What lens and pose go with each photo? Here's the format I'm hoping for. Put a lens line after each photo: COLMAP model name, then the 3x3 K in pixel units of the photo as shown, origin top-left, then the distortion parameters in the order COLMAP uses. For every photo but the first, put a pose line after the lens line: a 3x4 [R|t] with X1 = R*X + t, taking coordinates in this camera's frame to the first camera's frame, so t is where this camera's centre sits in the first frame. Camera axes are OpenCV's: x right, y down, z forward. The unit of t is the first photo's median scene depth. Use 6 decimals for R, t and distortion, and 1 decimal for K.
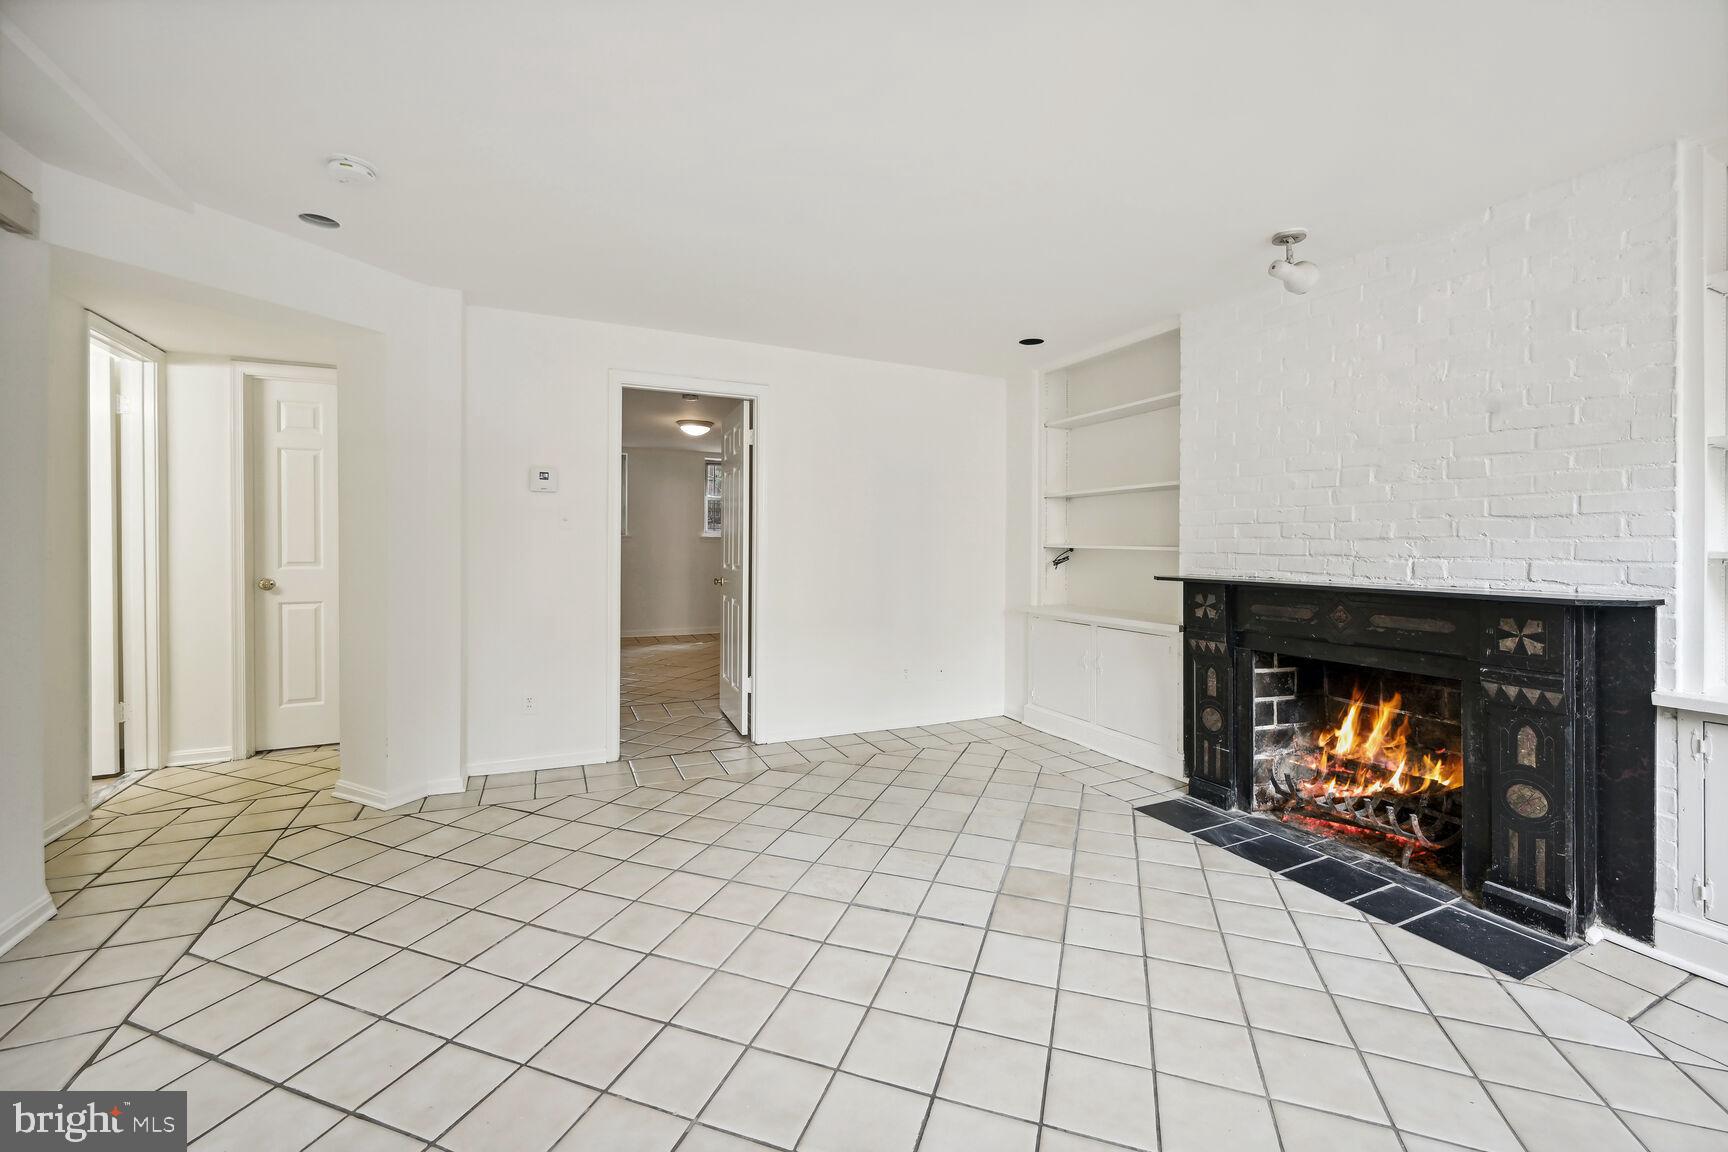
lens RADIAL K [[693.8, 0, 871.1], [0, 693.8, 541.1], [0, 0, 1]] dist [-0.001911, 0.001248]
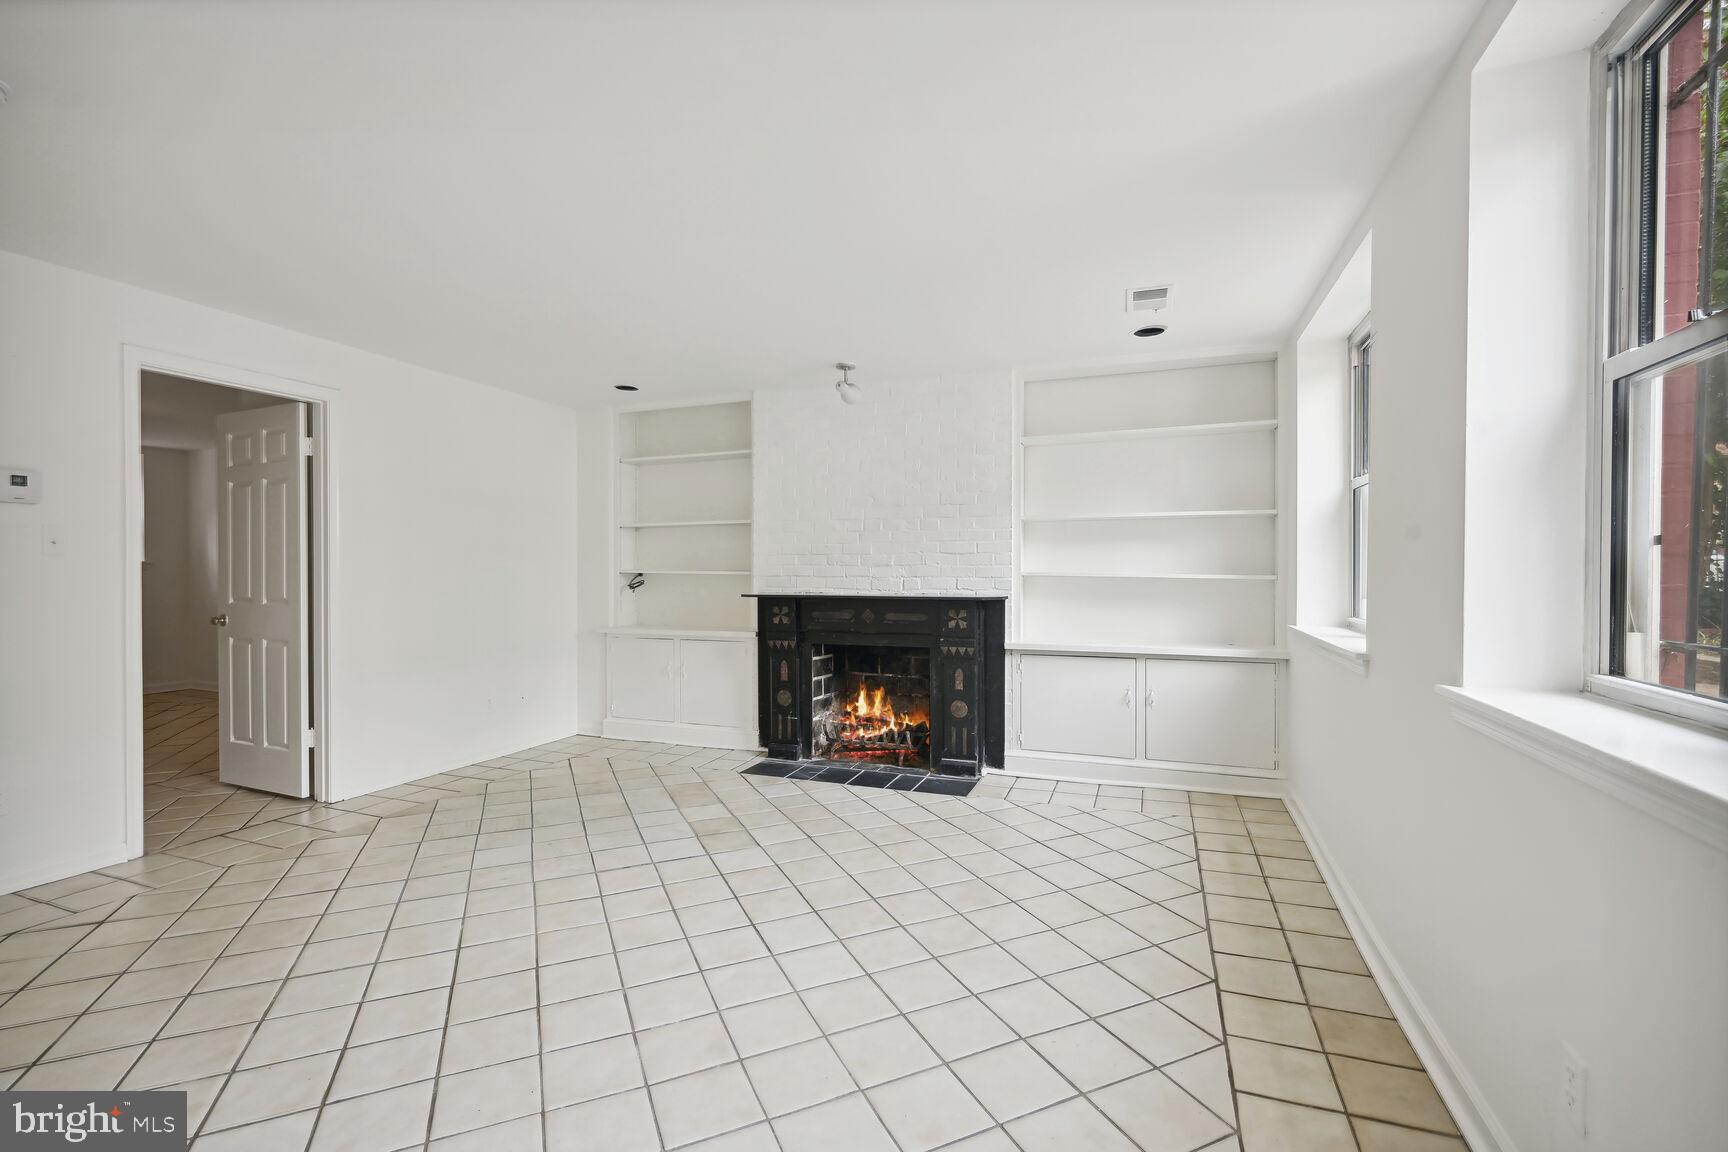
lens RADIAL K [[763.4, 0, 879.2], [0, 763.4, 571.9], [0, 0, 1]] dist [0.001120, -0.000145]
pose [[0.713620, -0.009643, 0.700466, -0.477986], [0.002415, 0.999933, 0.011305, -0.008050], [-0.700529, -0.006376, 0.713596, -0.225170]]
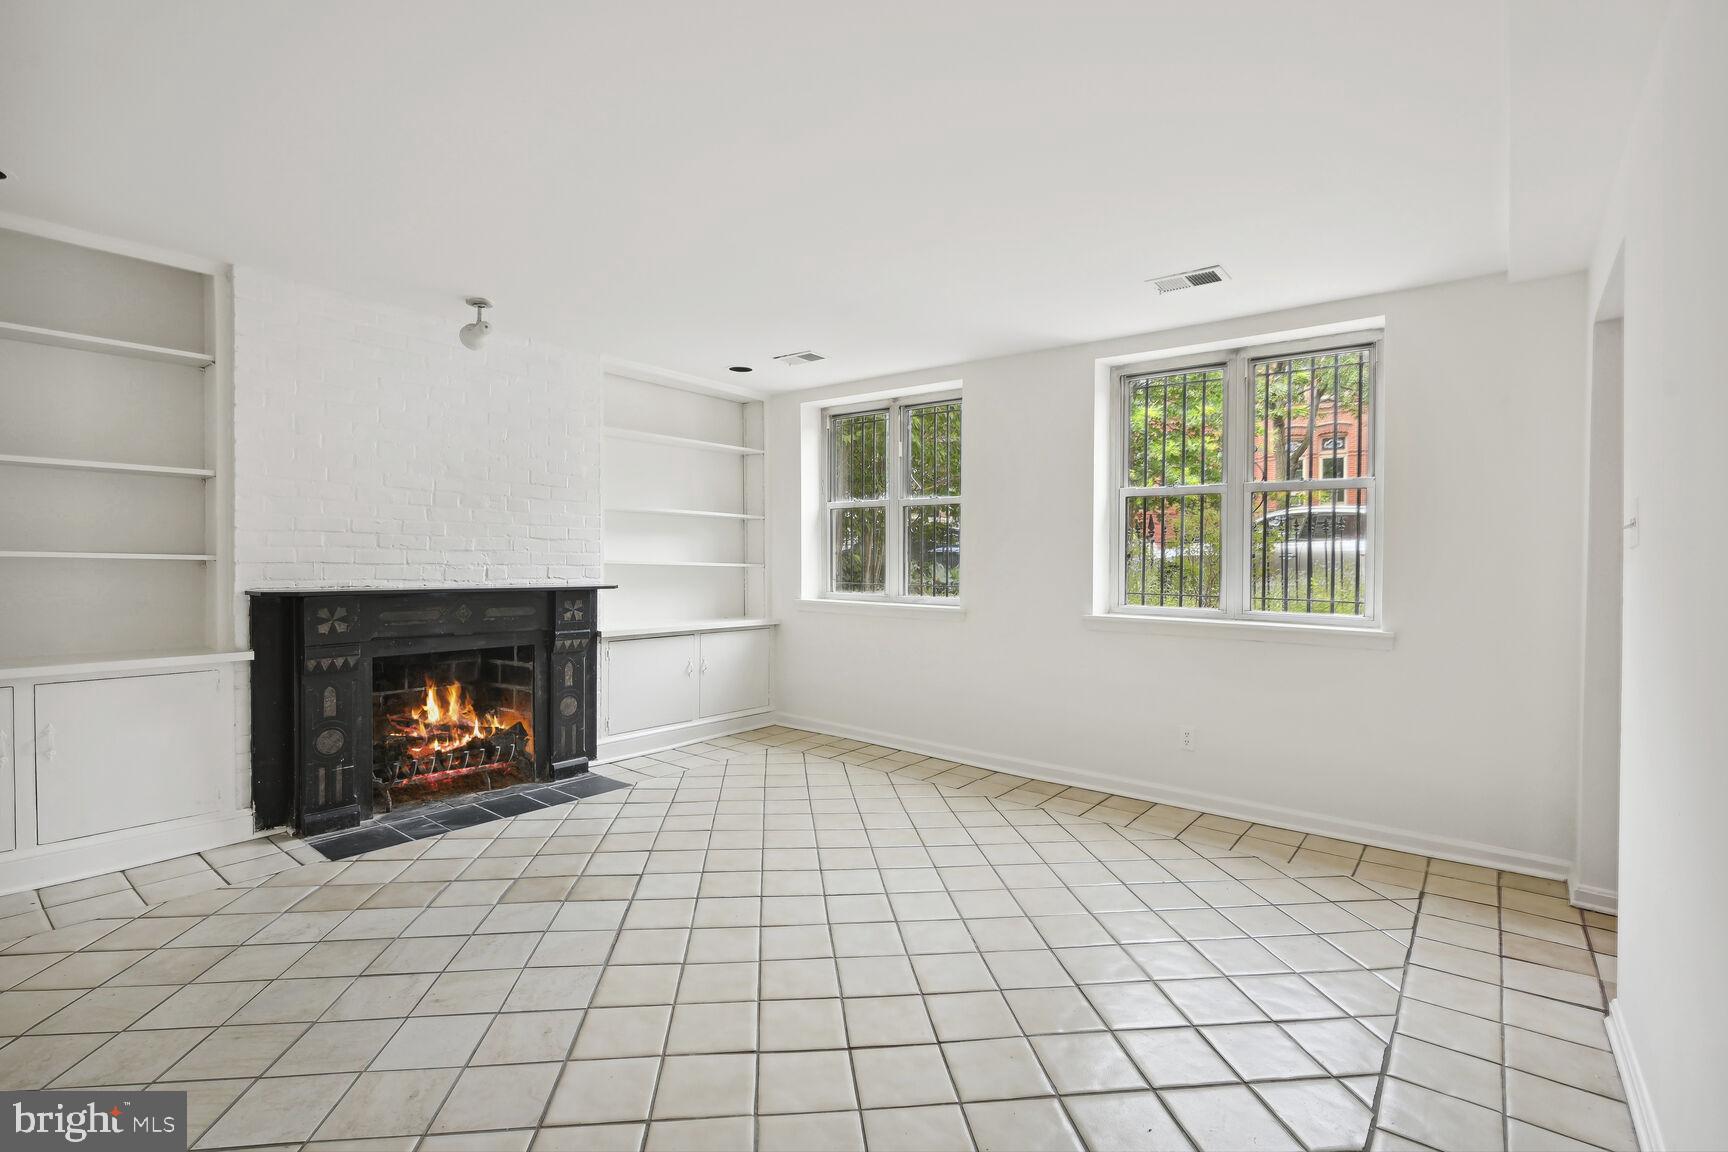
lens RADIAL K [[763.4, 0, 868.6], [0, 763.4, 561.4], [0, 0, 1]] dist [0.001120, -0.000145]
pose [[-0.433075, -0.009649, 0.901306, -0.834591], [-0.018009, 0.999836, 0.002051, 0.000054], [-0.901178, -0.015343, -0.433178, 0.897455]]
